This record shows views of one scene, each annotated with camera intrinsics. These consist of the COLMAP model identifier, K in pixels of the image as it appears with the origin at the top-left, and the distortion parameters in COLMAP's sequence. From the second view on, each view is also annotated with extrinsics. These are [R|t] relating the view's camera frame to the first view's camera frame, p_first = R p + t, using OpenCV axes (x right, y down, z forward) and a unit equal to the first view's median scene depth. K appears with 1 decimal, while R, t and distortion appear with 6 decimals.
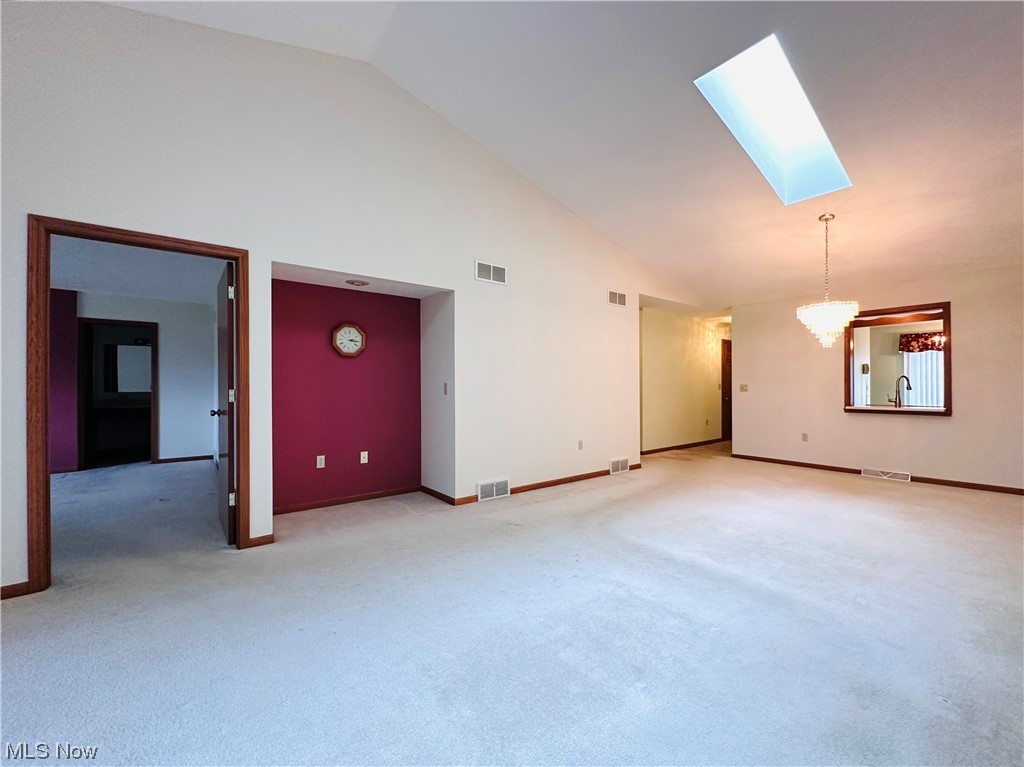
lens RADIAL K [[414.4, 0, 514.7], [0, 414.4, 384.0], [0, 0, 1]] dist [-0.000911, 0.000420]
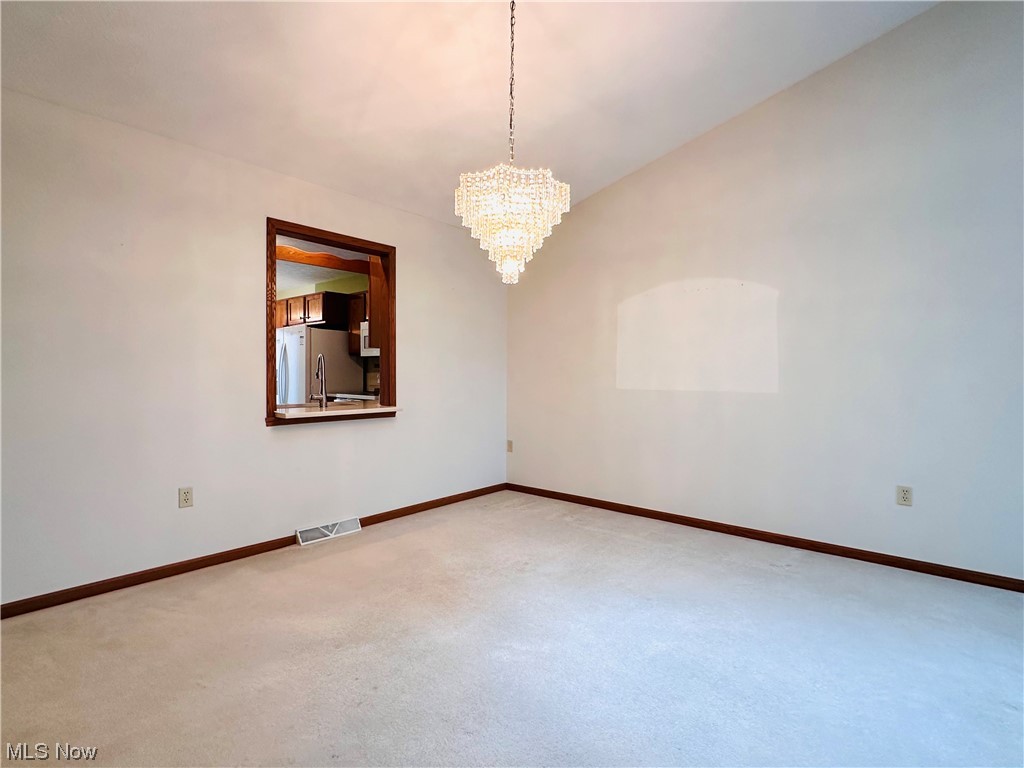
lens RADIAL K [[500.6, 0, 513.5], [0, 500.6, 389.7], [0, 0, 1]] dist [0.001233, -0.000040]
pose [[-0.209231, -0.027996, 0.977465, 0.172288], [-0.013222, 0.999580, 0.025799, 0.008019], [-0.977777, -0.007526, -0.209513, 0.826497]]
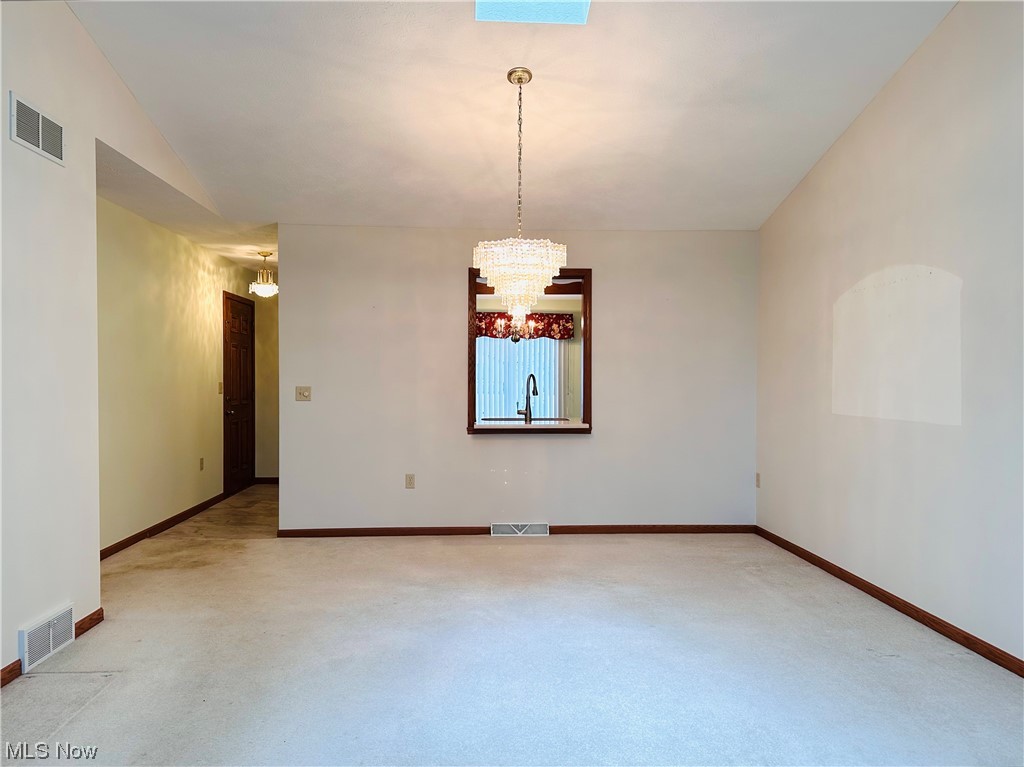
lens RADIAL K [[709.9, 0, 508.2], [0, 709.9, 387.2], [0, 0, 1]] dist [0.063920, -0.077097]
pose [[0.567430, -0.007868, 0.823384, -0.012693], [-0.007881, 0.999857, 0.014985, -0.014617], [-0.823384, -0.014992, 0.567286, 0.364909]]
